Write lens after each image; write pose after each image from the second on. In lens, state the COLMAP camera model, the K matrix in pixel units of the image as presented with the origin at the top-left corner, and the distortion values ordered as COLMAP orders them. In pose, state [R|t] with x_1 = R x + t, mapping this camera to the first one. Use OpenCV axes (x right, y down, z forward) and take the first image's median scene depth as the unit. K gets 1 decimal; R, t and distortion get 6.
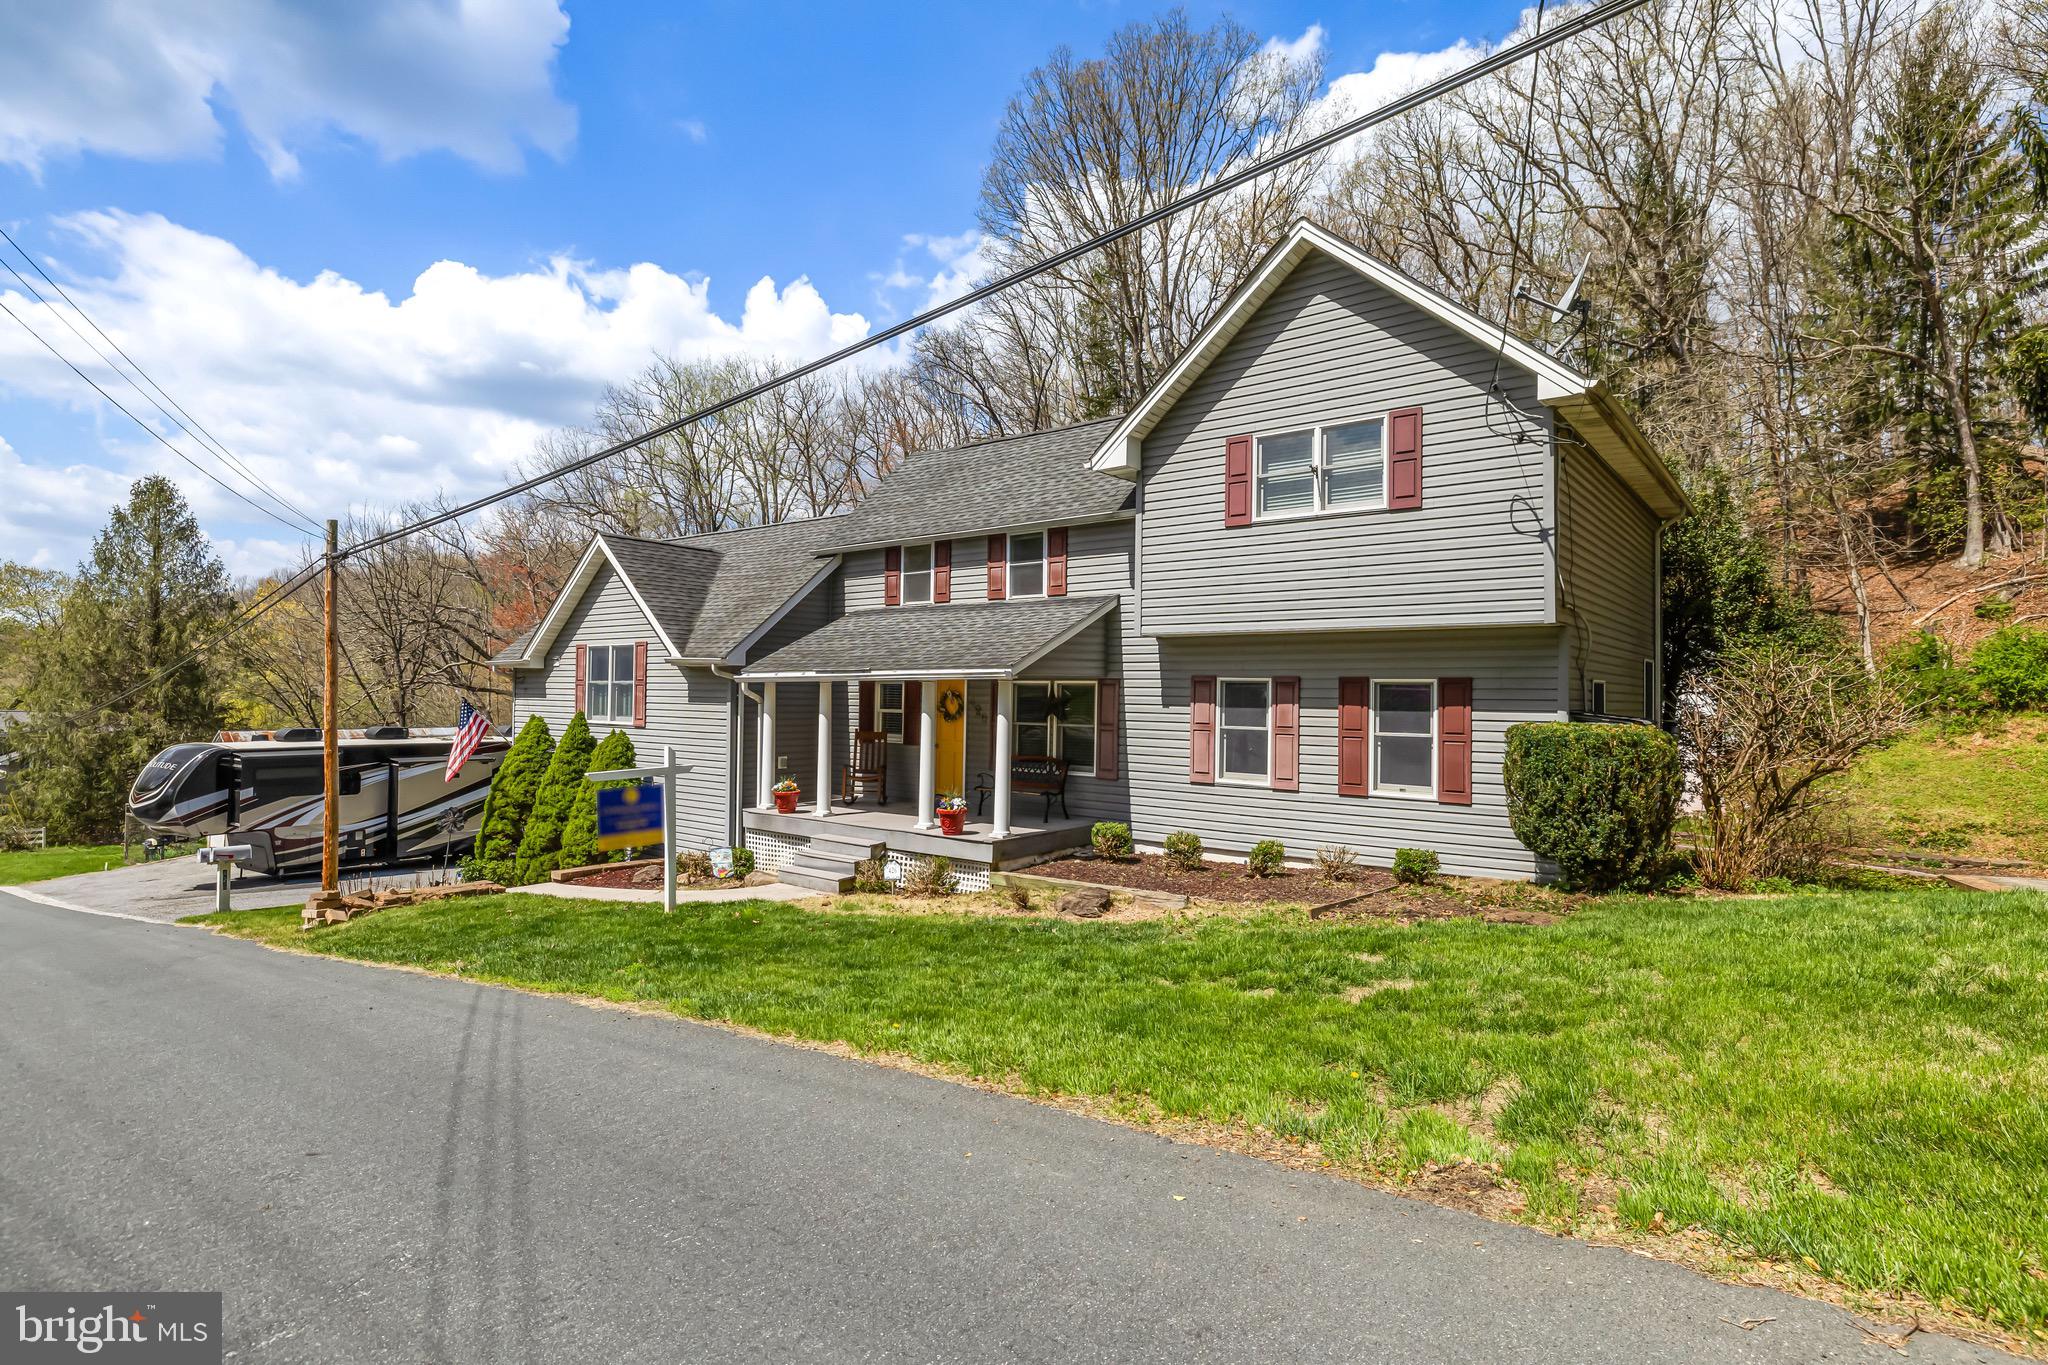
lens RADIAL K [[1021.4, 0, 1019.0], [0, 1021.4, 674.2], [0, 0, 1]] dist [0.002563, 0.001231]
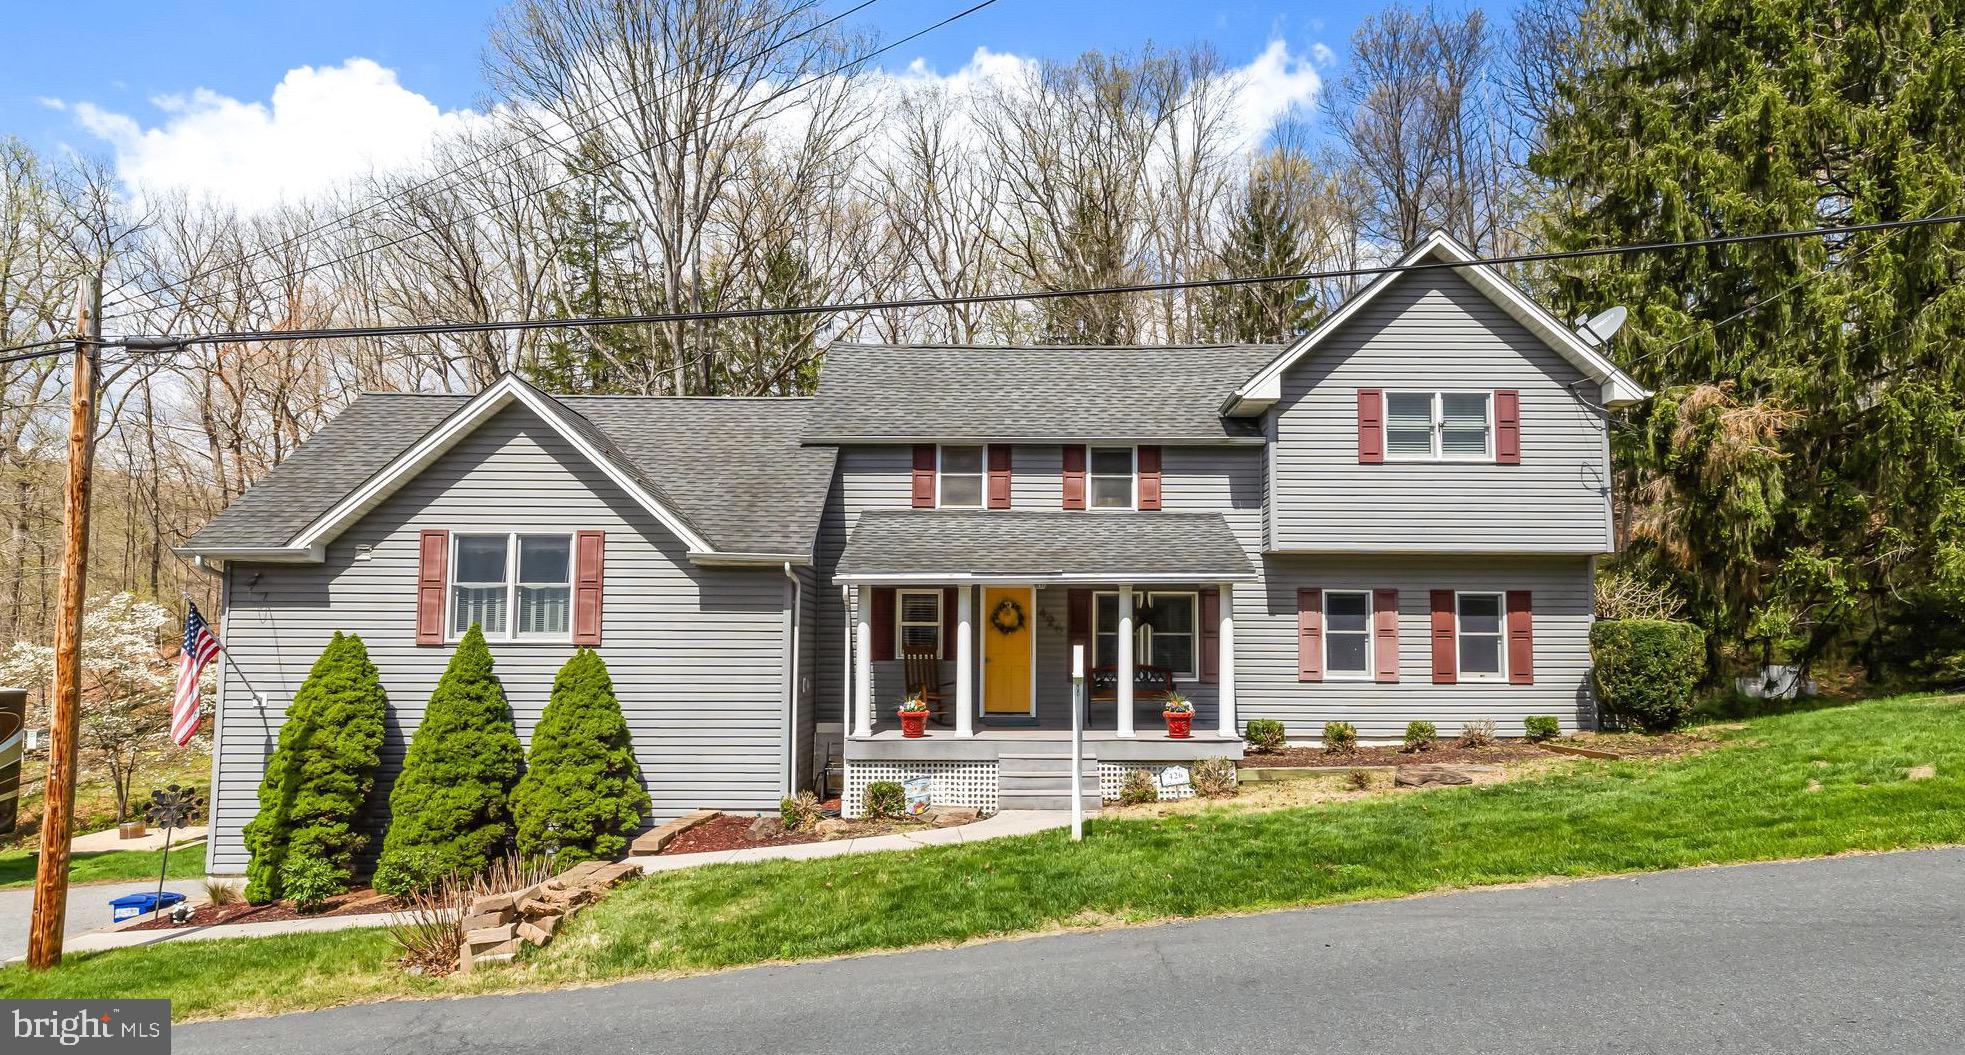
lens RADIAL K [[1014.6, 0, 1006.8], [0, 1014.6, 577.3], [0, 0, 1]] dist [0.004144, 0.001649]
pose [[0.772824, 0.036741, 0.633557, -0.803473], [-0.008477, 0.998831, -0.047584, 0.046698], [-0.634564, 0.031404, 0.772232, 0.324894]]
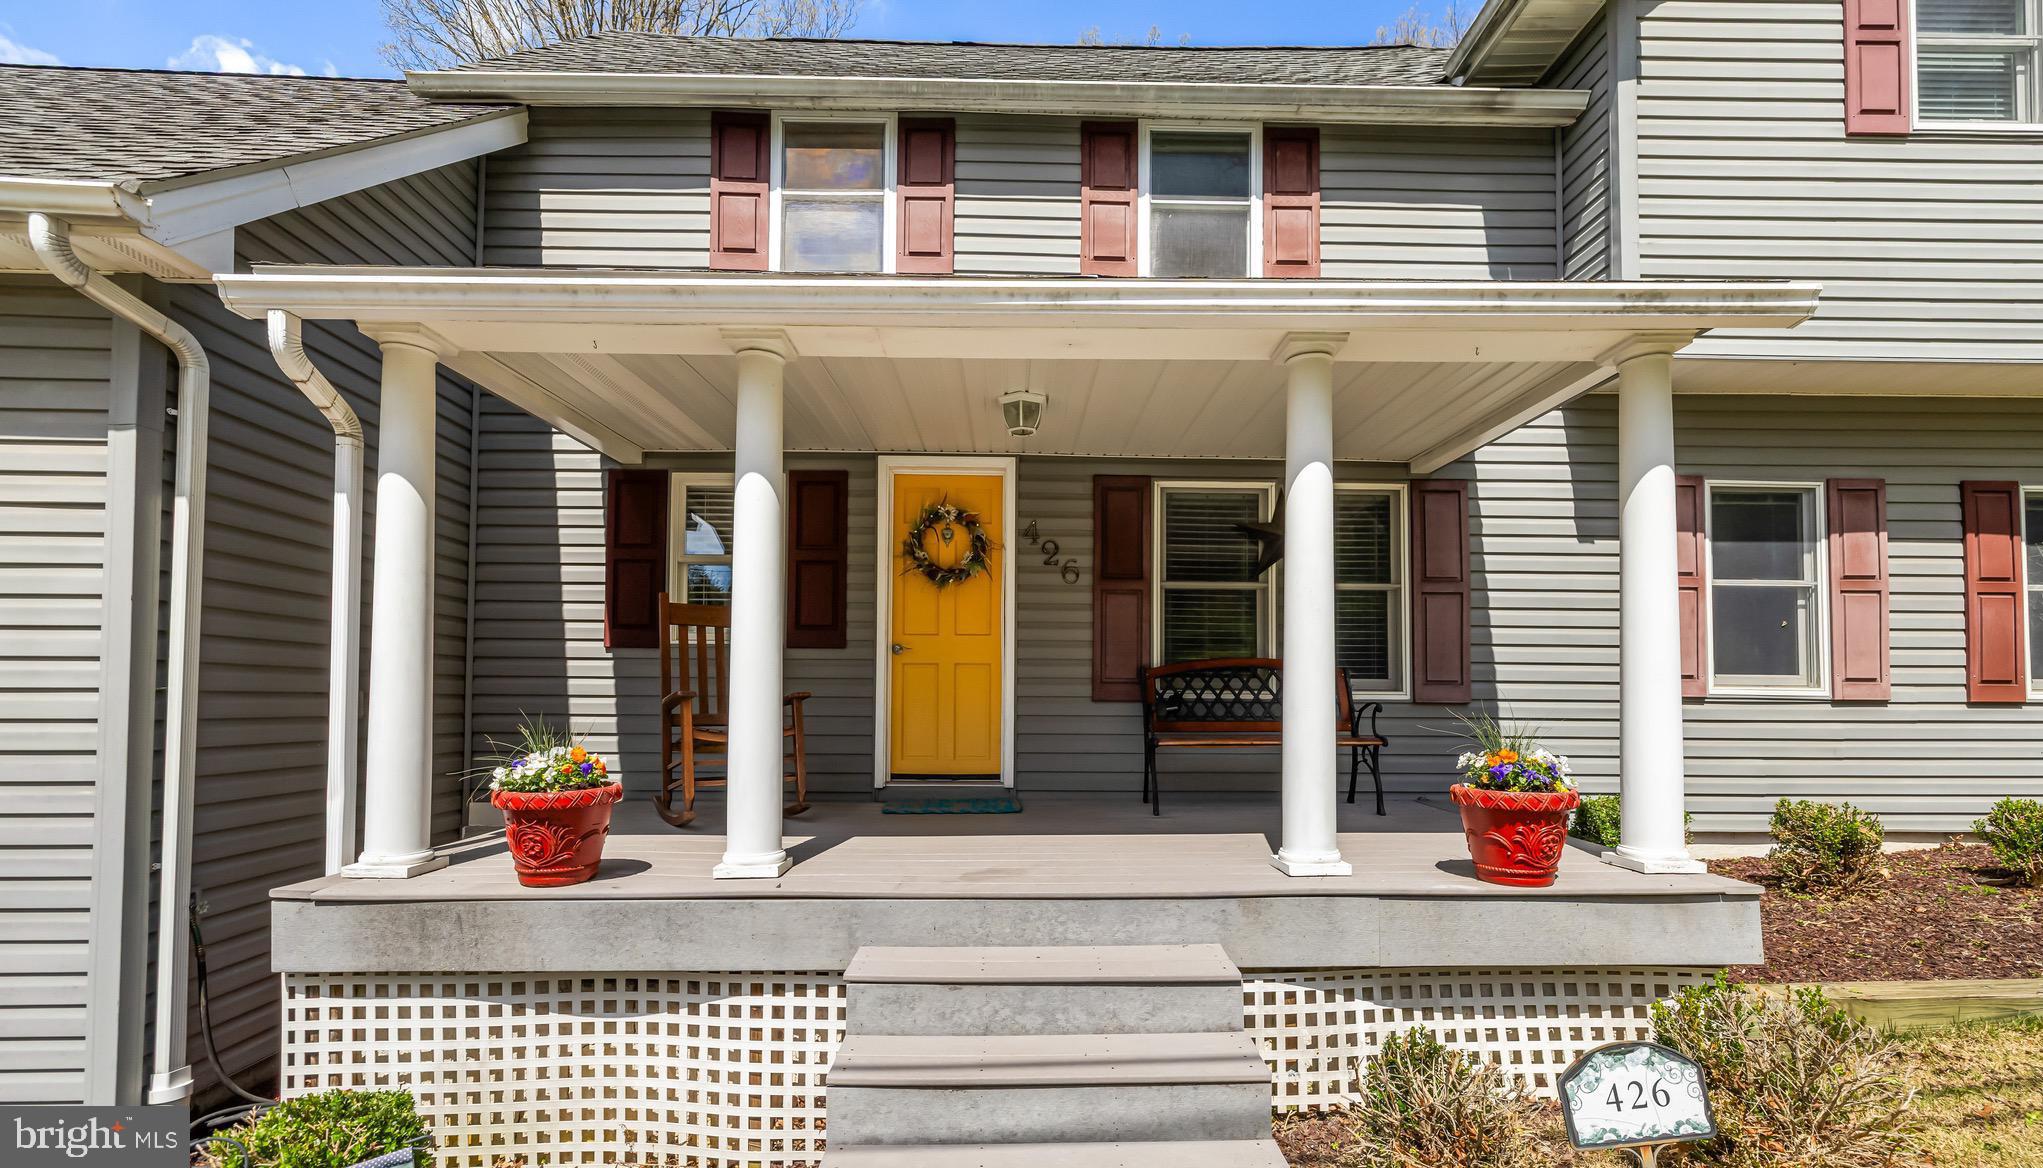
lens RADIAL K [[871.3, 0, 1022.6], [0, 871.3, 675.1], [0, 0, 1]] dist [0.003631, -0.000002]
pose [[0.759906, 0.011792, 0.649926, -0.313982], [-0.009017, 0.999930, -0.007599, 0.099881], [-0.649971, -0.000086, 0.759959, 0.876137]]
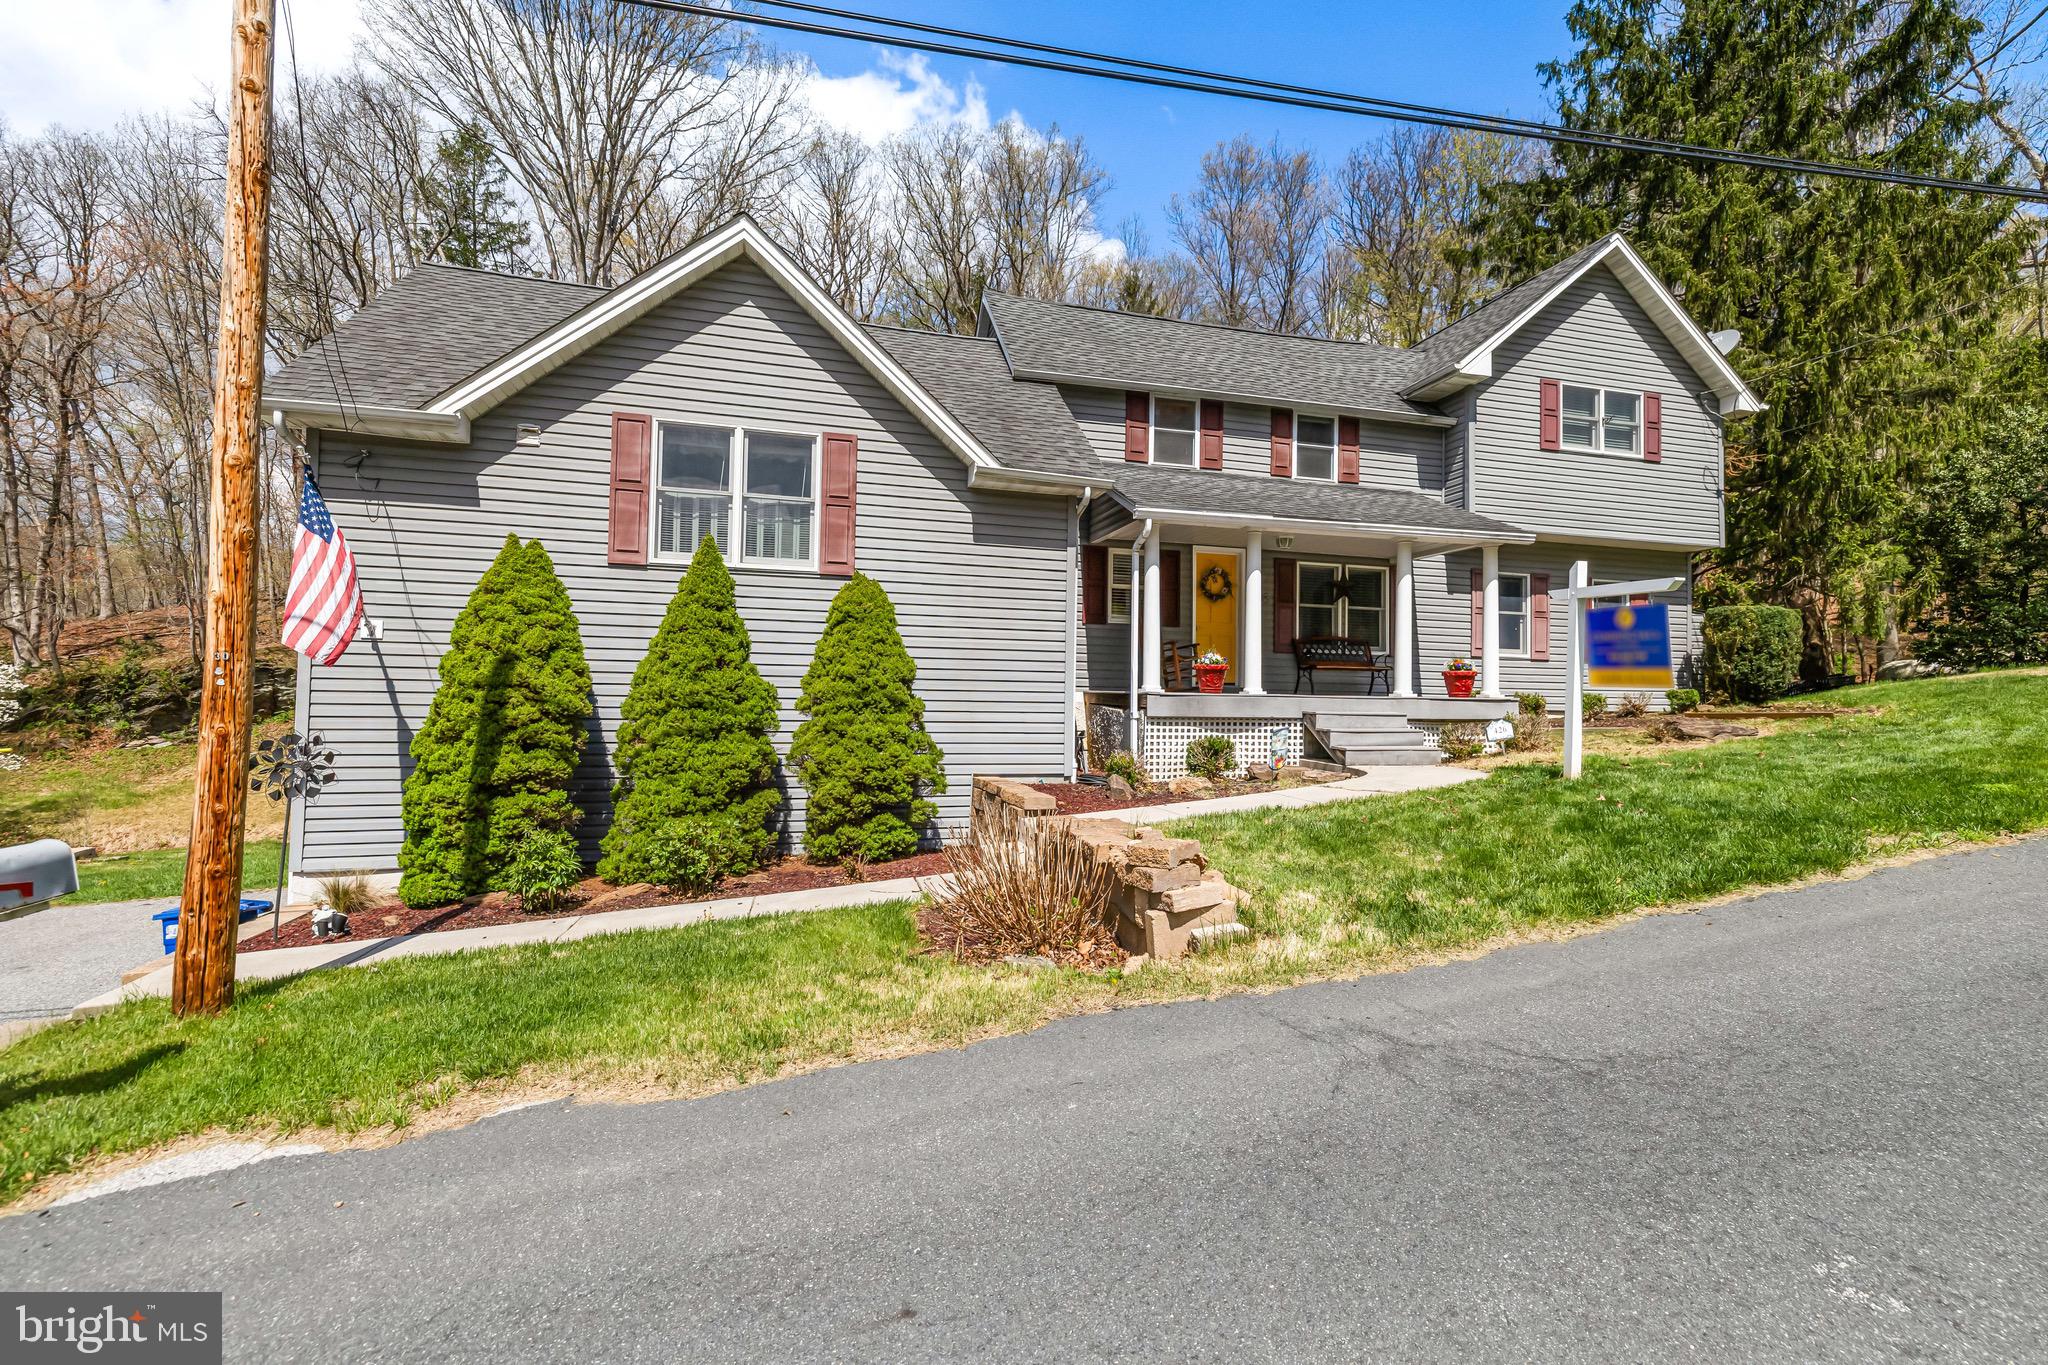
lens RADIAL K [[862.0, 0, 1029.3], [0, 862.0, 674.9], [0, 0, 1]] dist [0.003707, 0.000641]
pose [[0.585499, 0.020560, 0.810413, -0.947107], [-0.026455, 0.999630, -0.006247, 0.145543], [-0.810242, -0.017782, 0.585826, 0.821723]]
